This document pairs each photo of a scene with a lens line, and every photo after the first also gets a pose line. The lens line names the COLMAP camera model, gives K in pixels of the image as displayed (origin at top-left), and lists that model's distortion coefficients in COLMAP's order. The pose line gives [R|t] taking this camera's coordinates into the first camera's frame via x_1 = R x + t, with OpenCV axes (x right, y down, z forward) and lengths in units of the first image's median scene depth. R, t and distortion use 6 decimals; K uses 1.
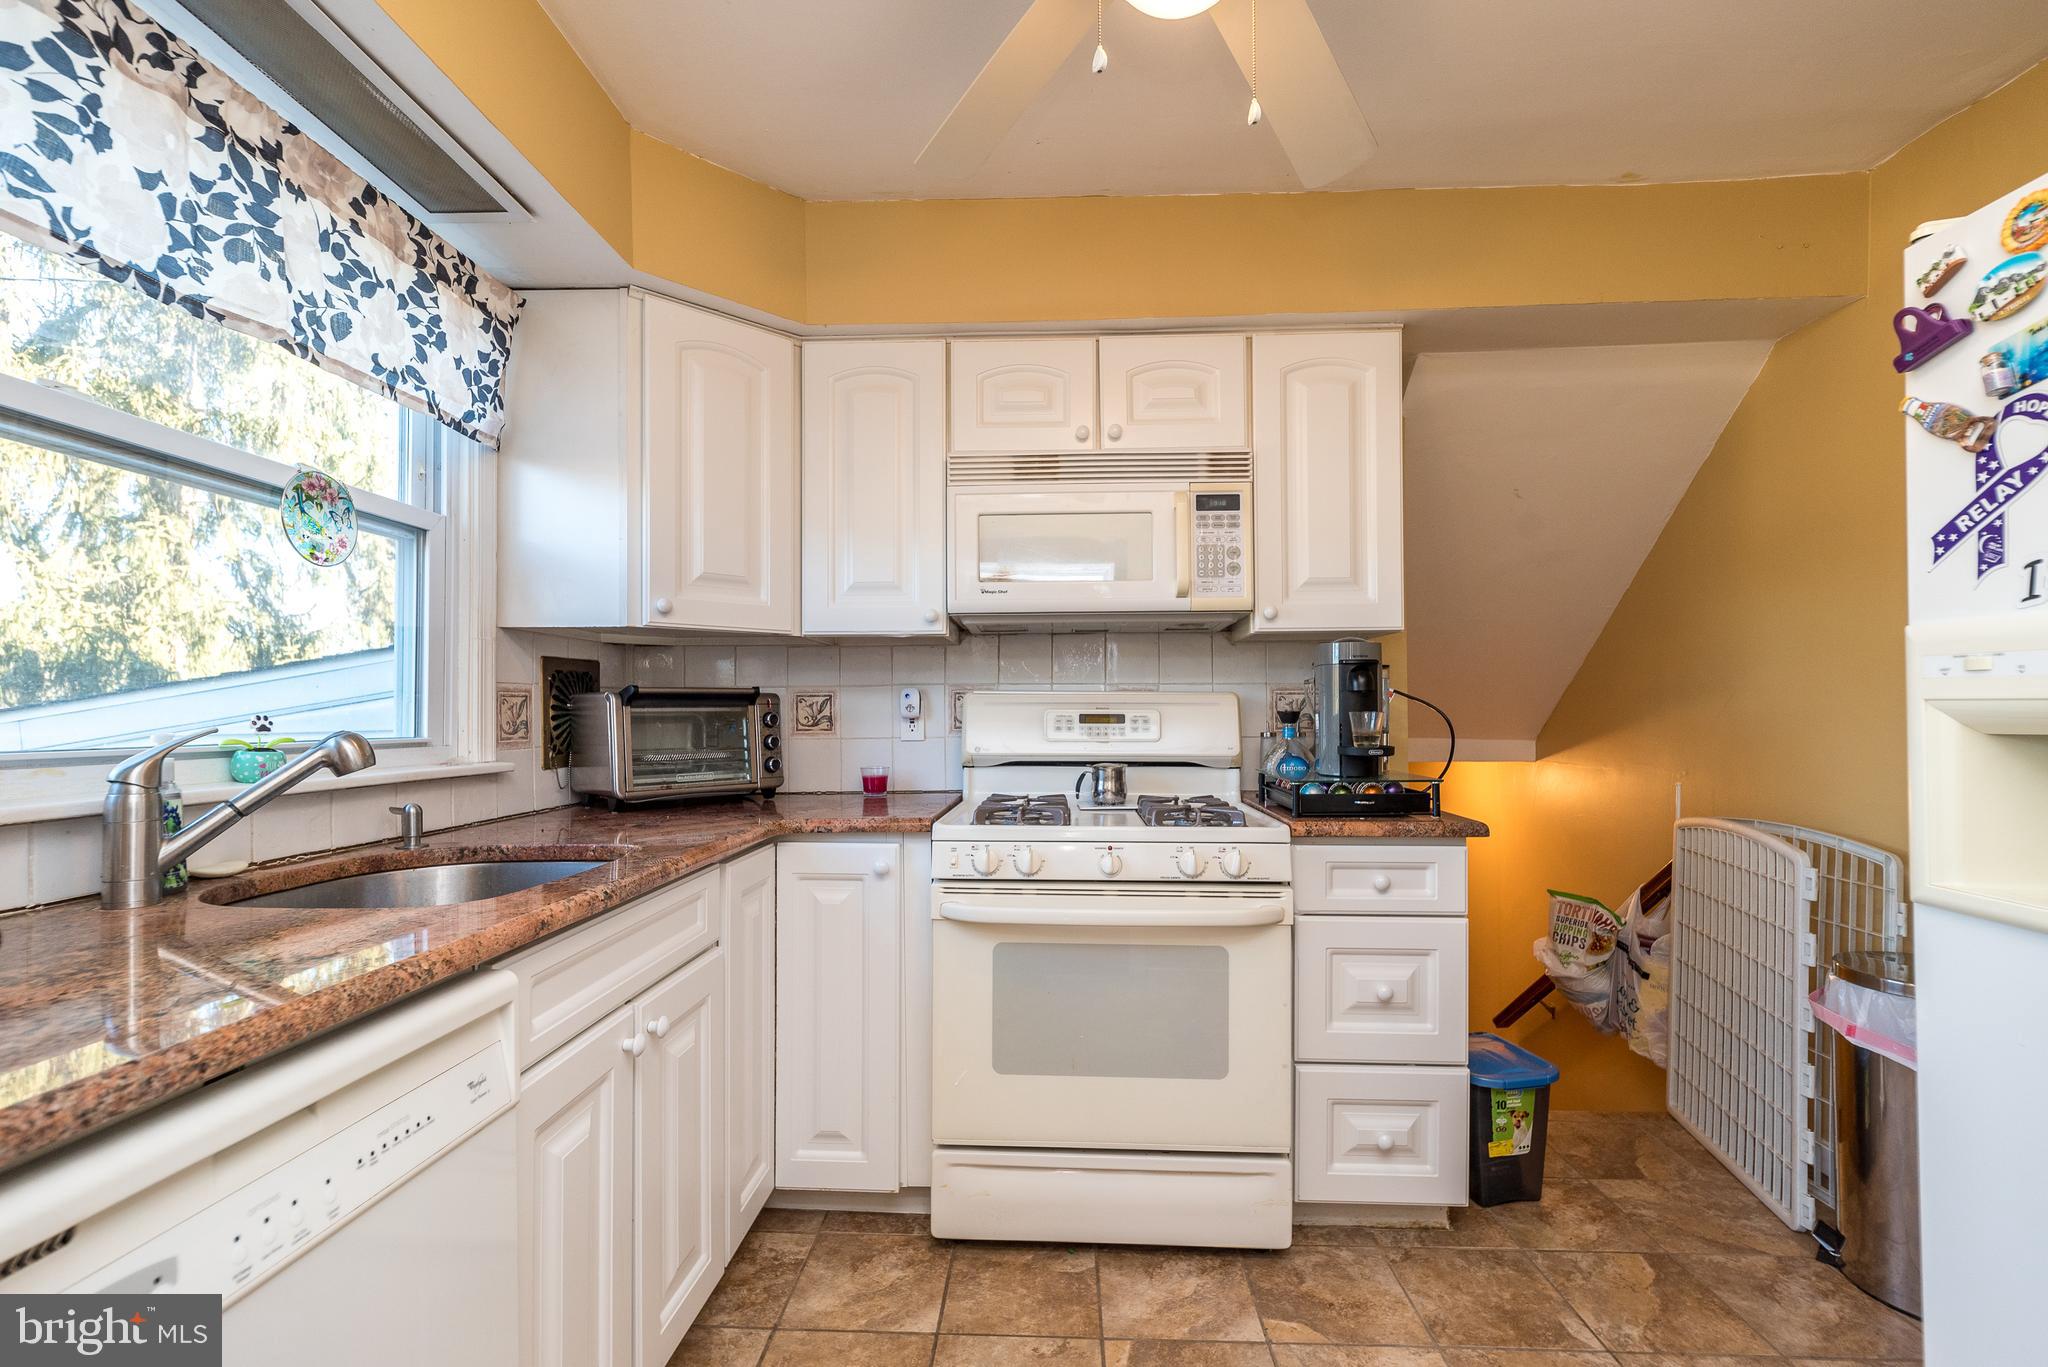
lens RADIAL K [[892.0, 0, 1031.7], [0, 892.0, 699.0], [0, 0, 1]] dist [0.000518, 0.000317]
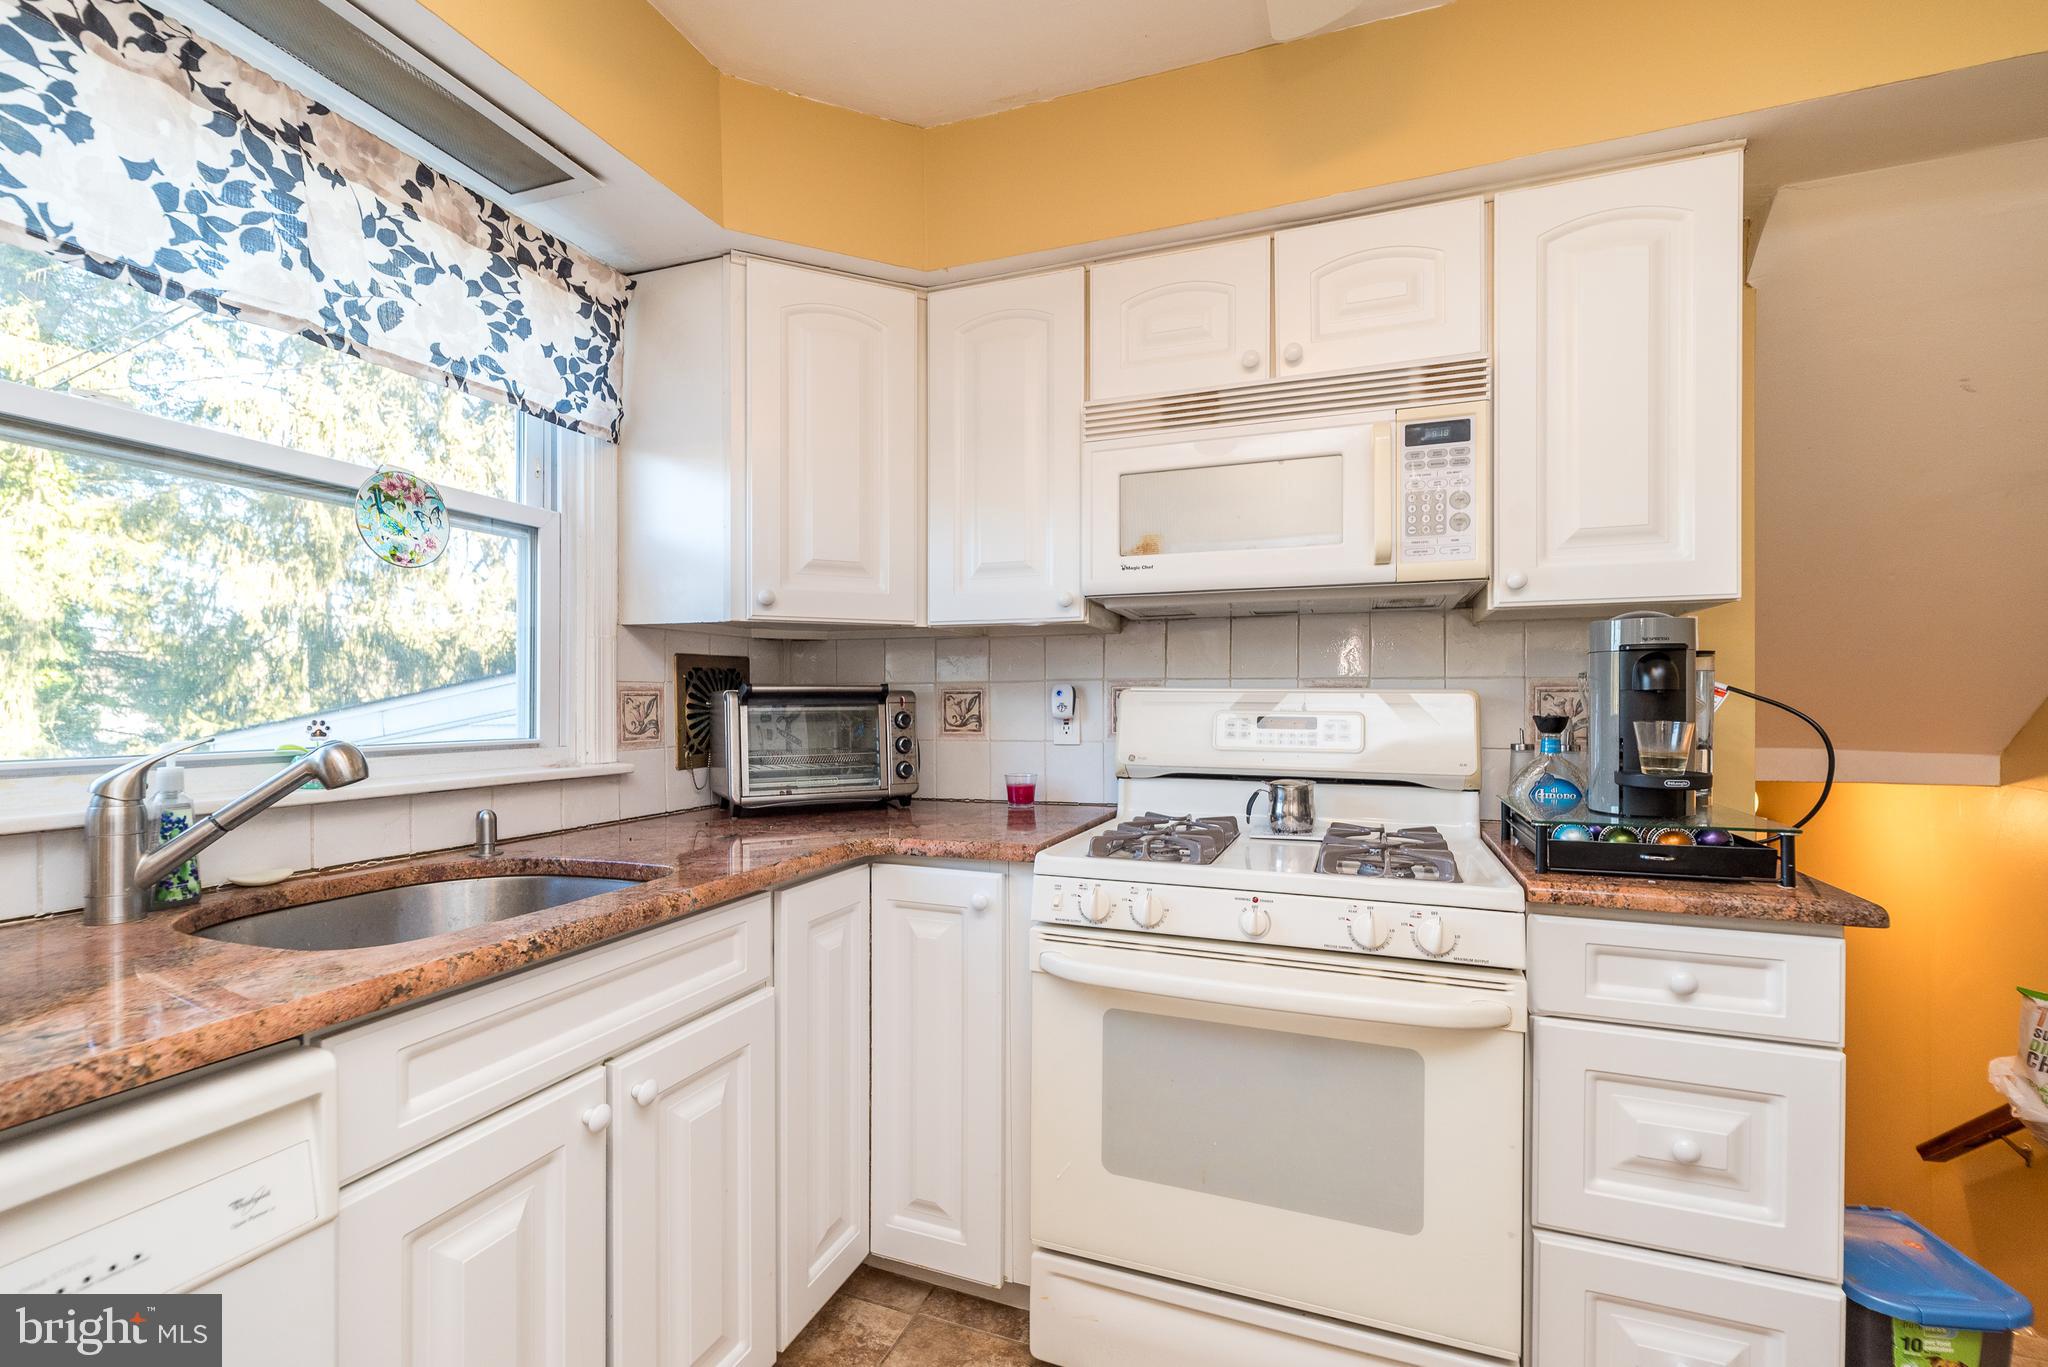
lens RADIAL K [[887.1, 0, 1030.7], [0, 887.1, 700.2], [0, 0, 1]] dist [0.004329, 0.000092]
pose [[0.949878, 0.004146, -0.312594, 0.147993], [0.000728, 0.999880, 0.015474, -0.014230], [0.312620, -0.014926, 0.949761, 0.241929]]
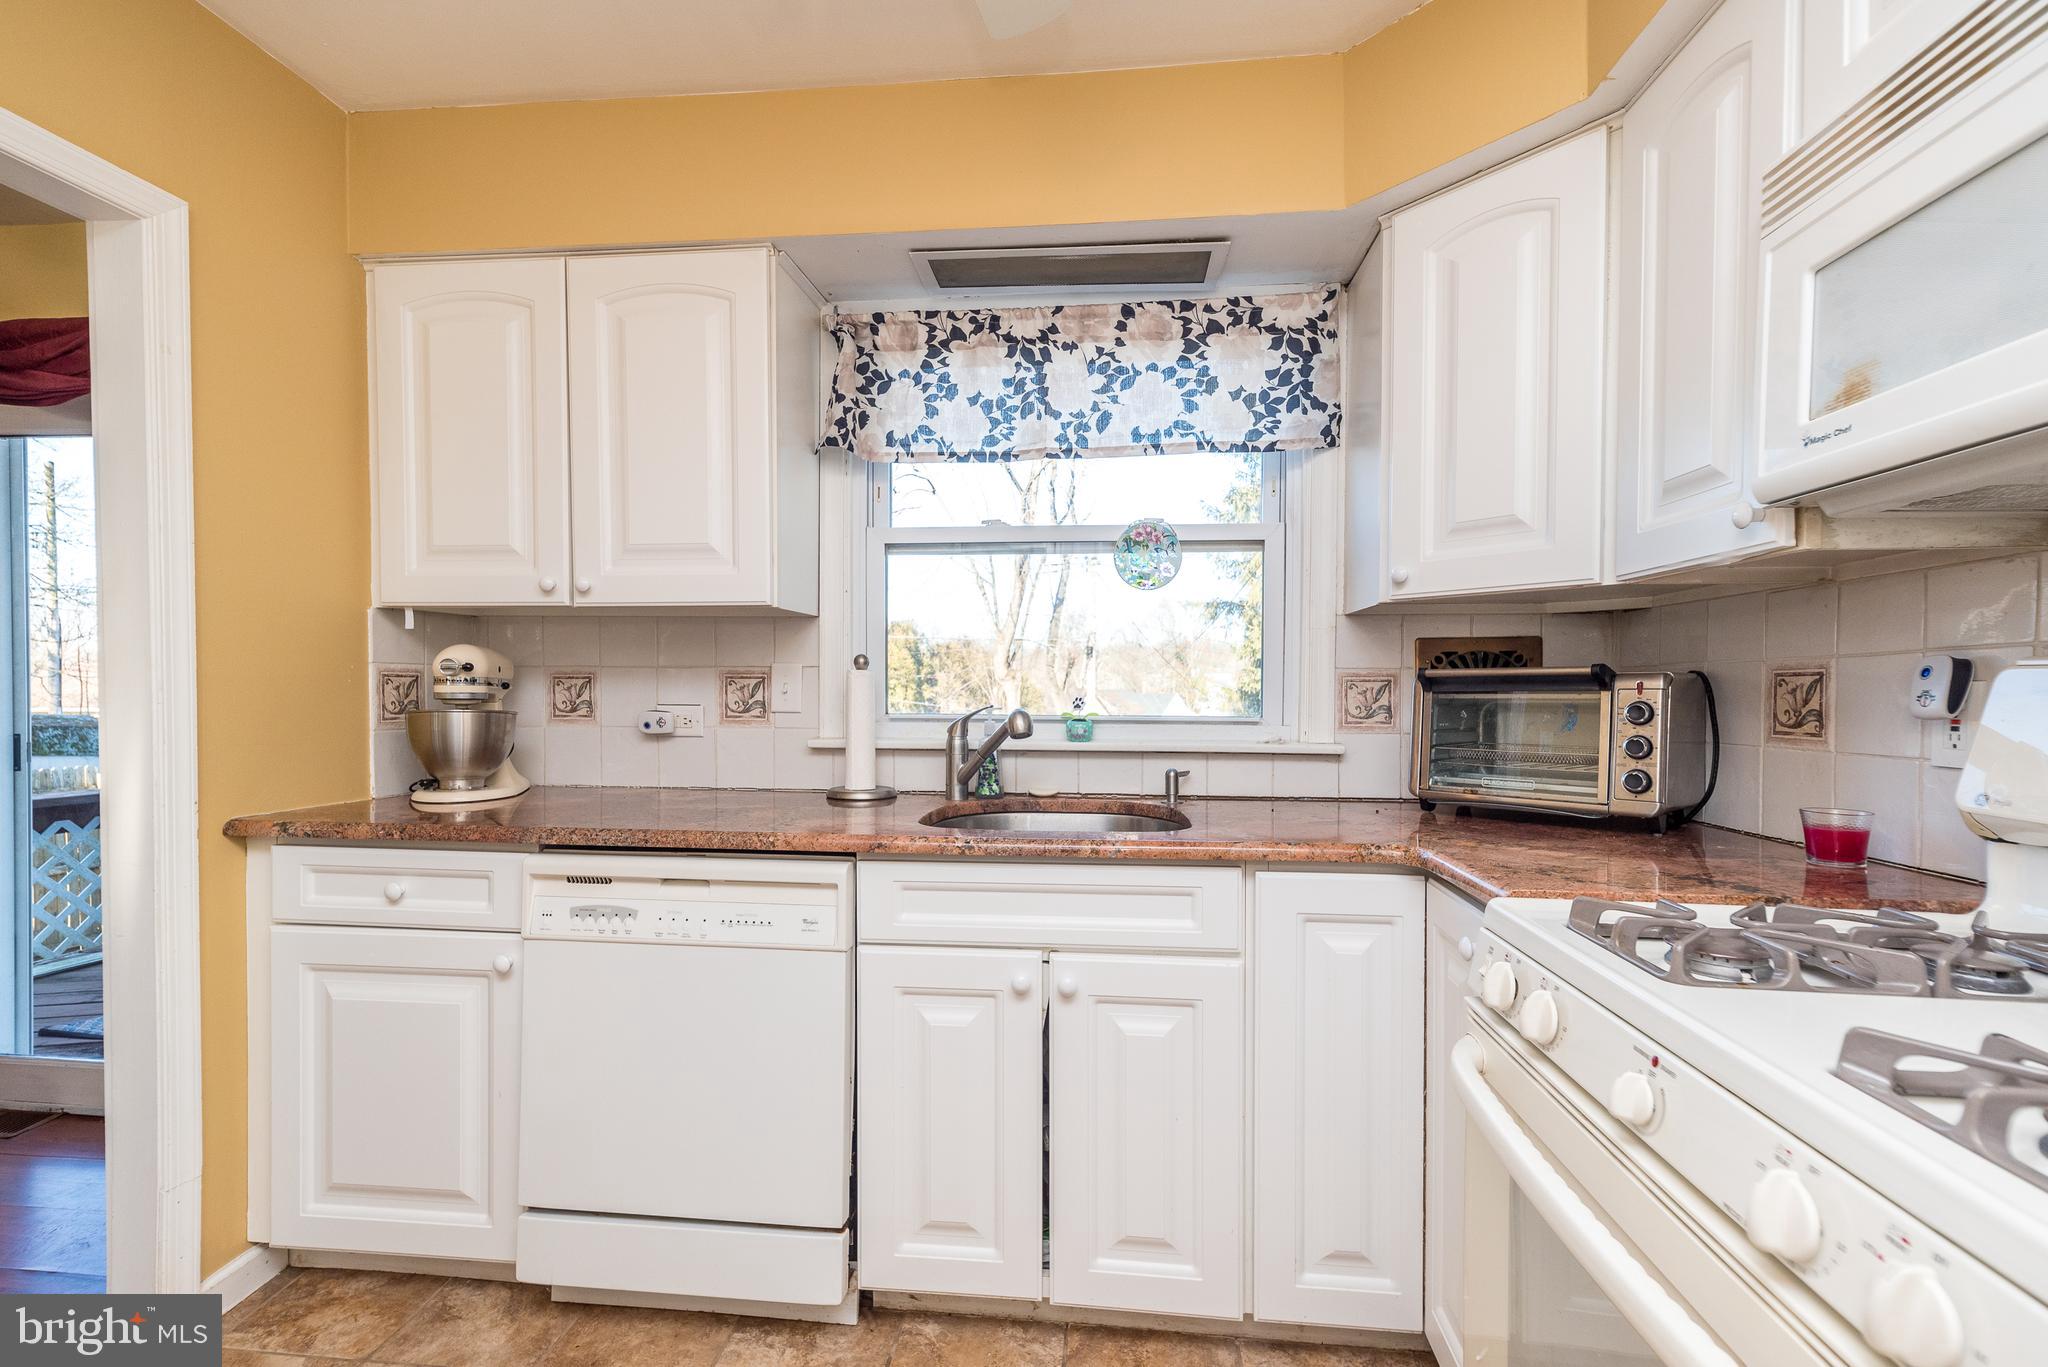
lens RADIAL K [[892.0, 0, 1031.7], [0, 892.0, 699.0], [0, 0, 1]] dist [0.000518, 0.000317]
pose [[-0.062551, 0.015804, -0.997917, 0.518677], [0.011132, 0.999823, 0.015136, -0.002604], [0.997980, -0.010162, -0.062716, 0.784736]]
